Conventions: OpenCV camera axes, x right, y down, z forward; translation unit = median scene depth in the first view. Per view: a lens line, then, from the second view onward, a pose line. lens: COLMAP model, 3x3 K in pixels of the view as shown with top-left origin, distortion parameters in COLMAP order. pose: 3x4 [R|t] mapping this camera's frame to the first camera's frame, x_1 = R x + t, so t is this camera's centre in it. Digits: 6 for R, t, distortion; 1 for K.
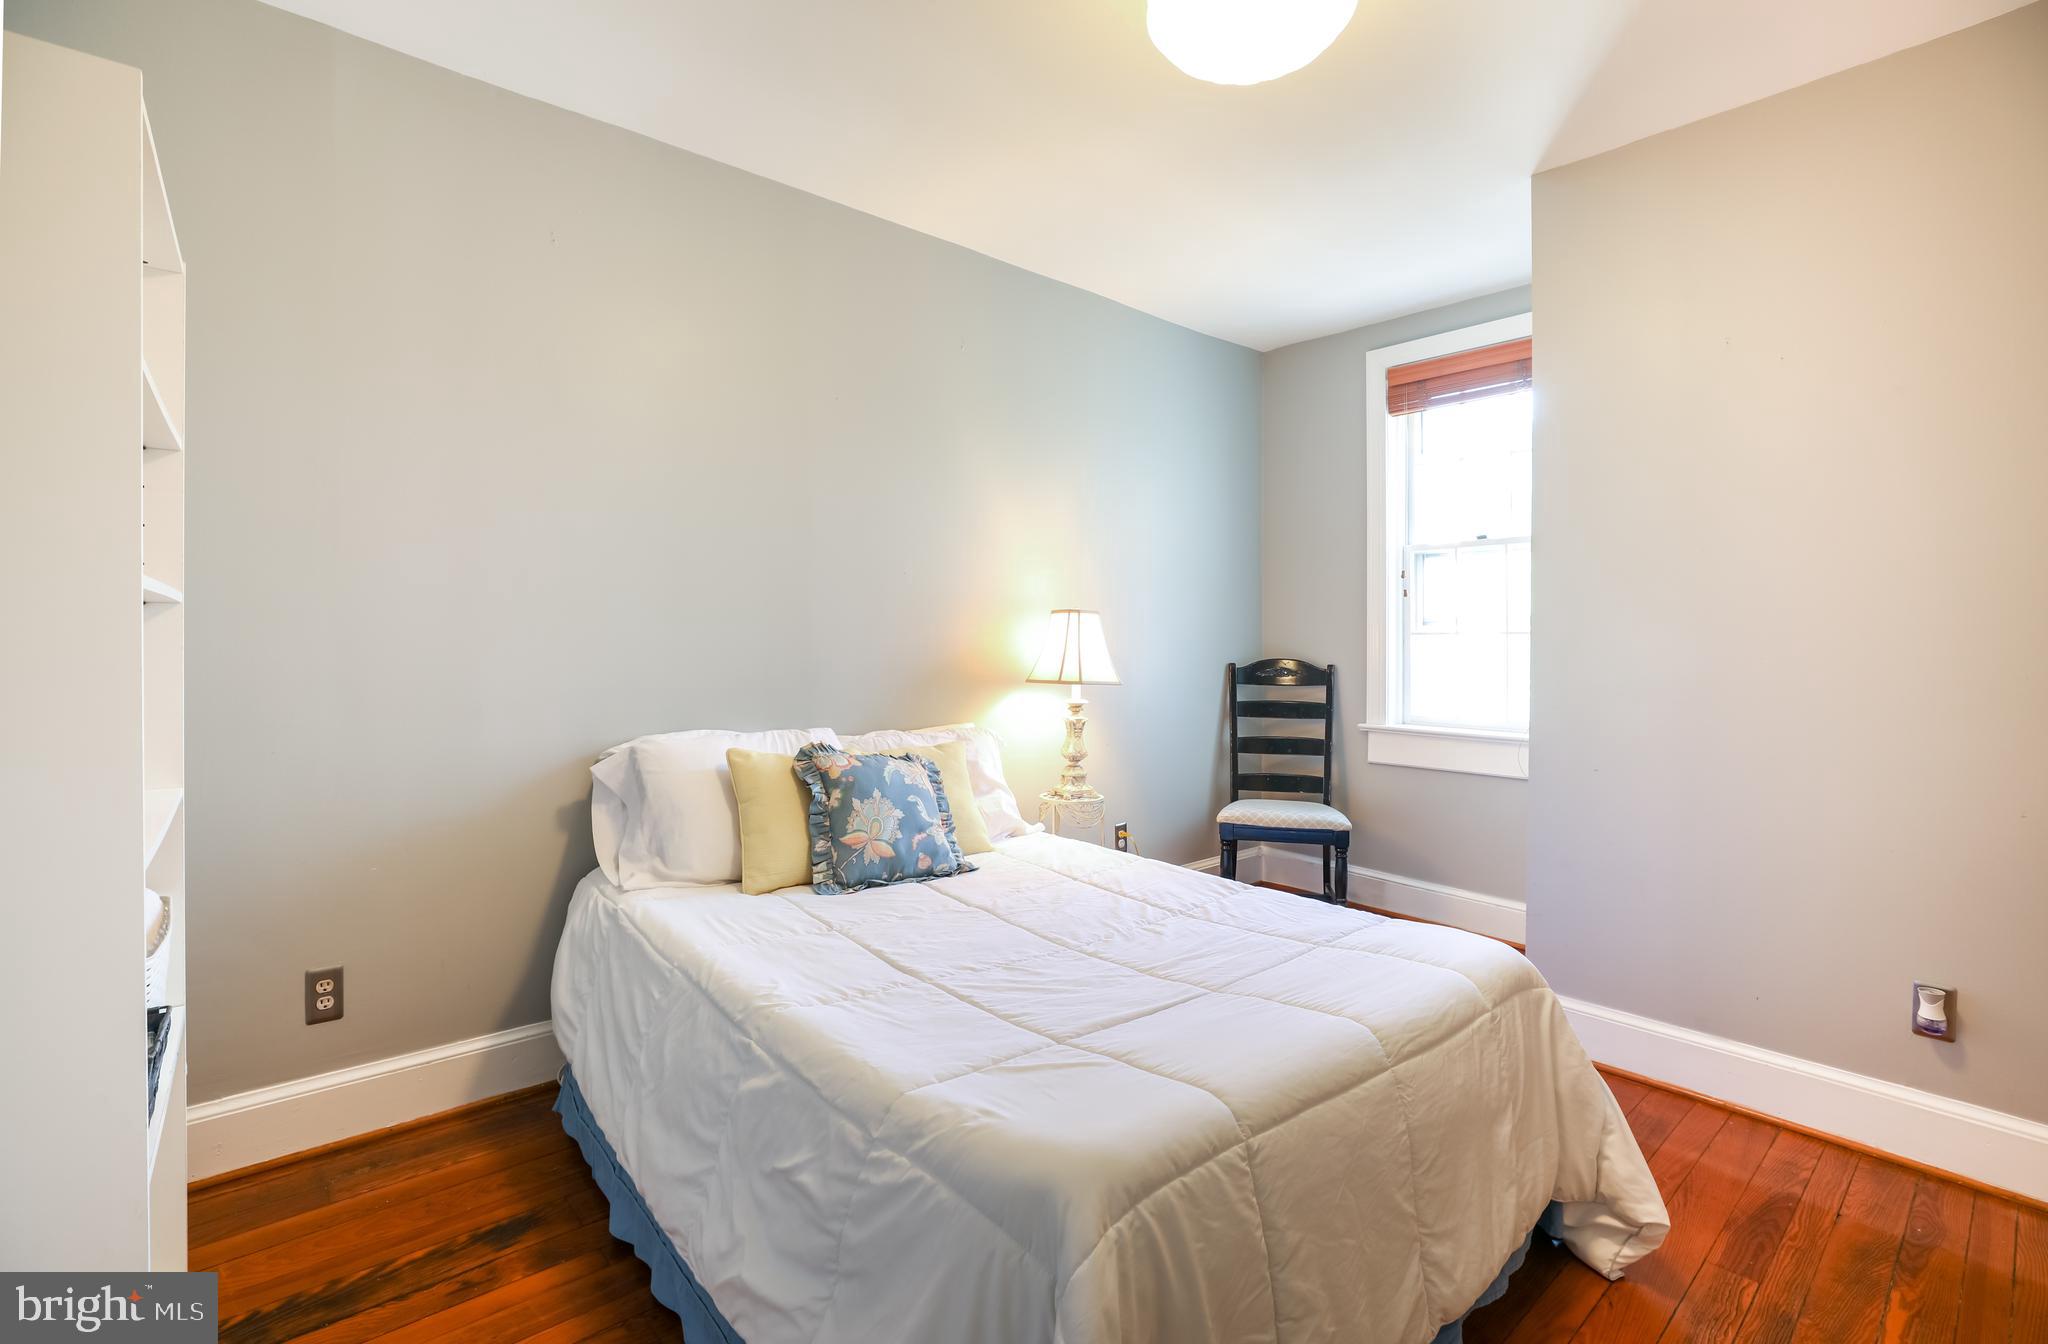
lens RADIAL K [[941.0, 0, 1021.6], [0, 941.0, 668.9], [0, 0, 1]] dist [-0.038520, 0.008917]
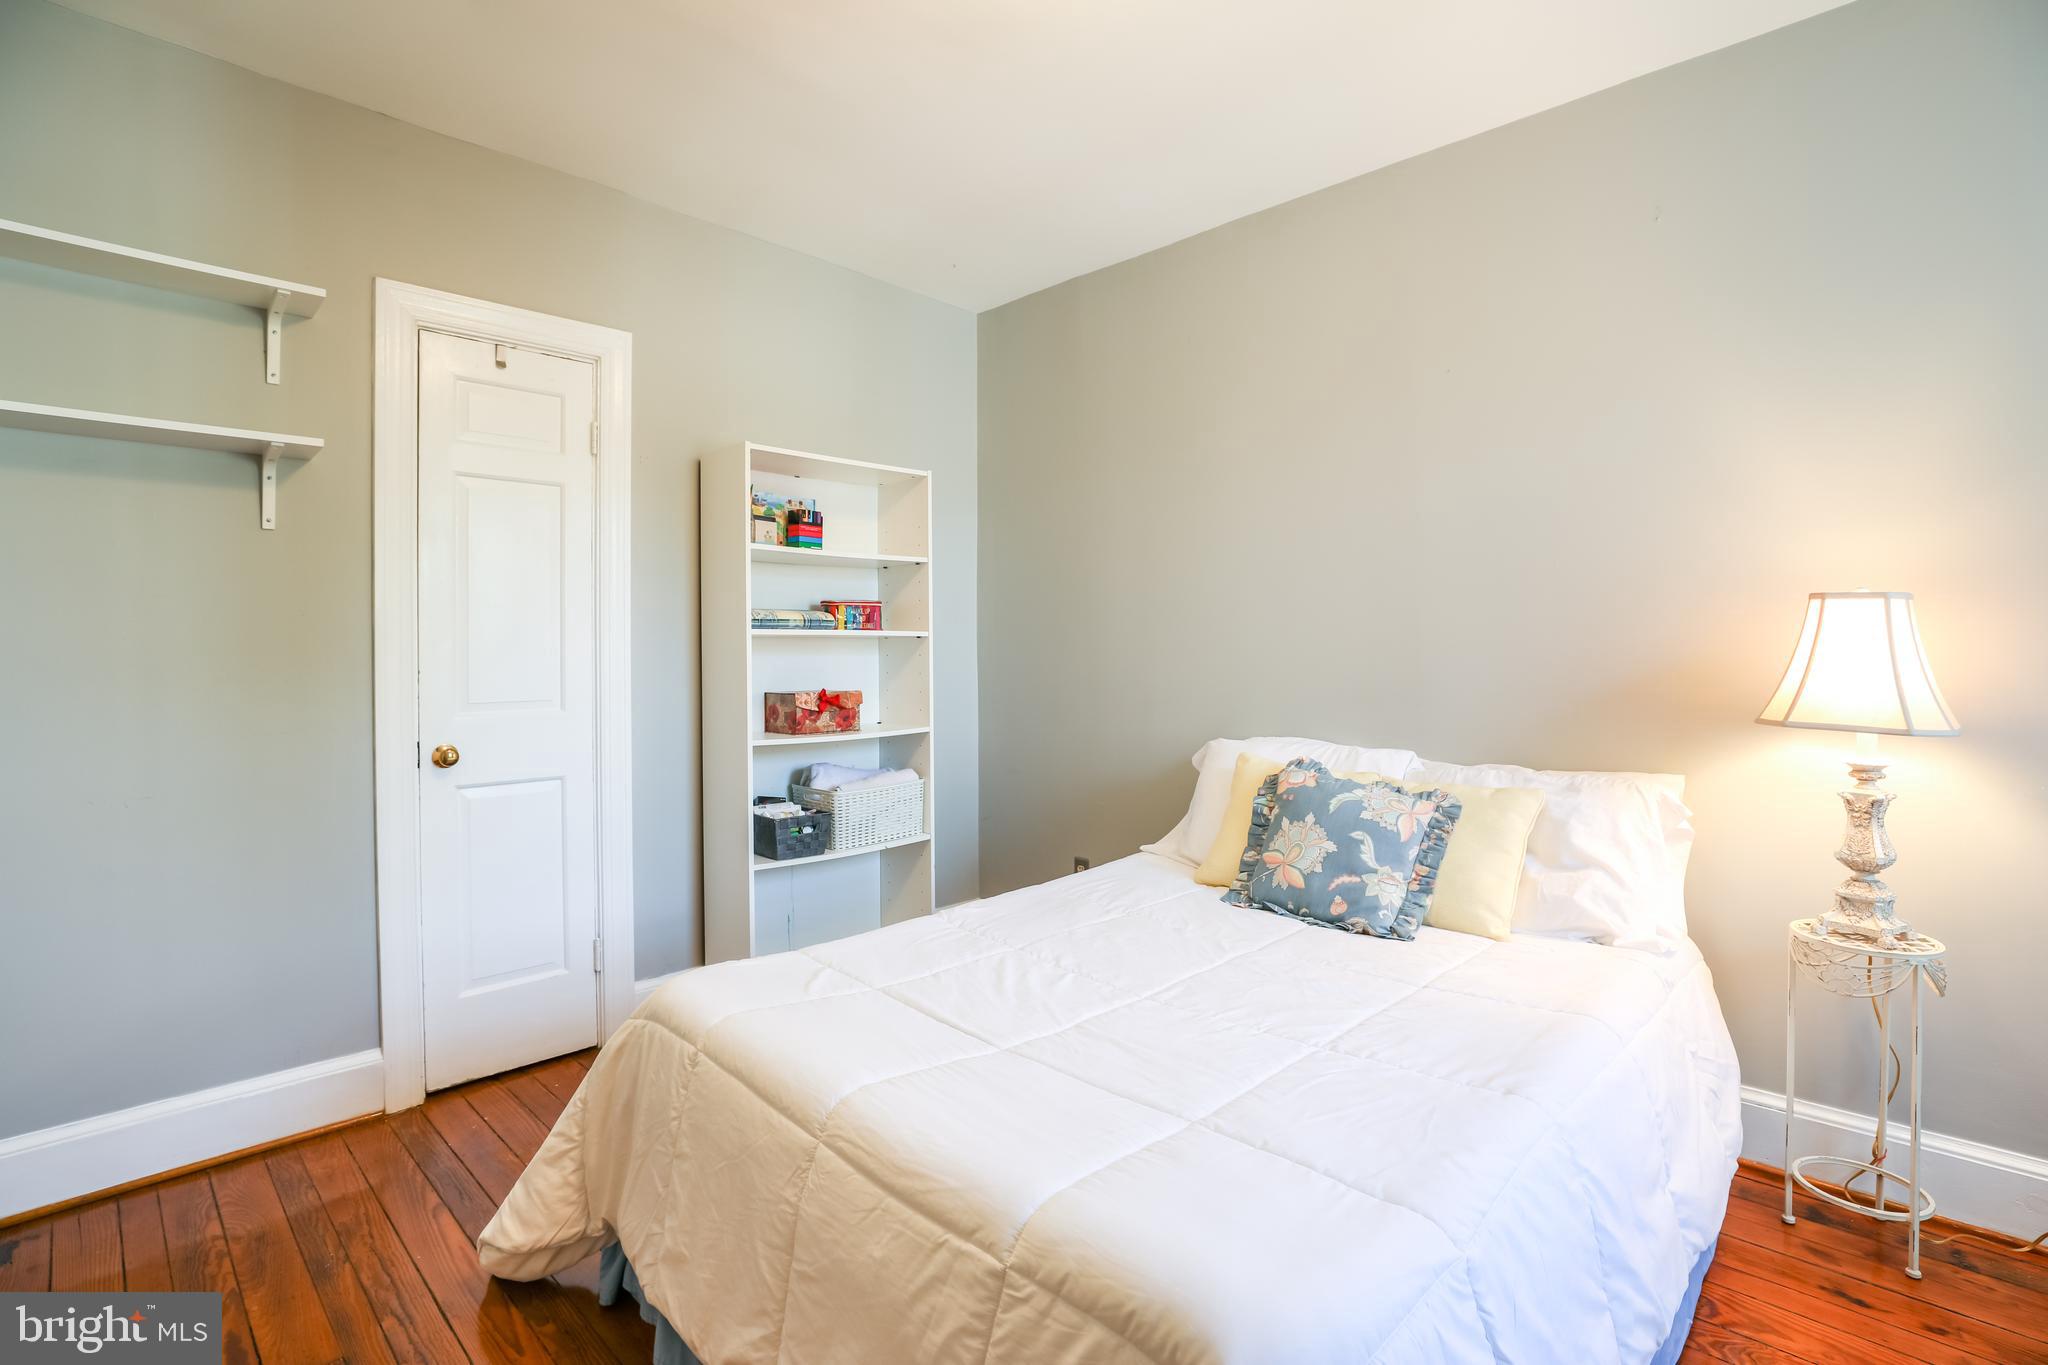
lens RADIAL K [[941.0, 0, 1020.3], [0, 941.0, 666.8], [0, 0, 1]] dist [-0.038520, 0.008917]
pose [[0.080147, 0.008050, -0.996751, 0.740840], [-0.025285, 0.999662, 0.006040, -0.014529], [0.996462, 0.024719, 0.080324, 0.641262]]
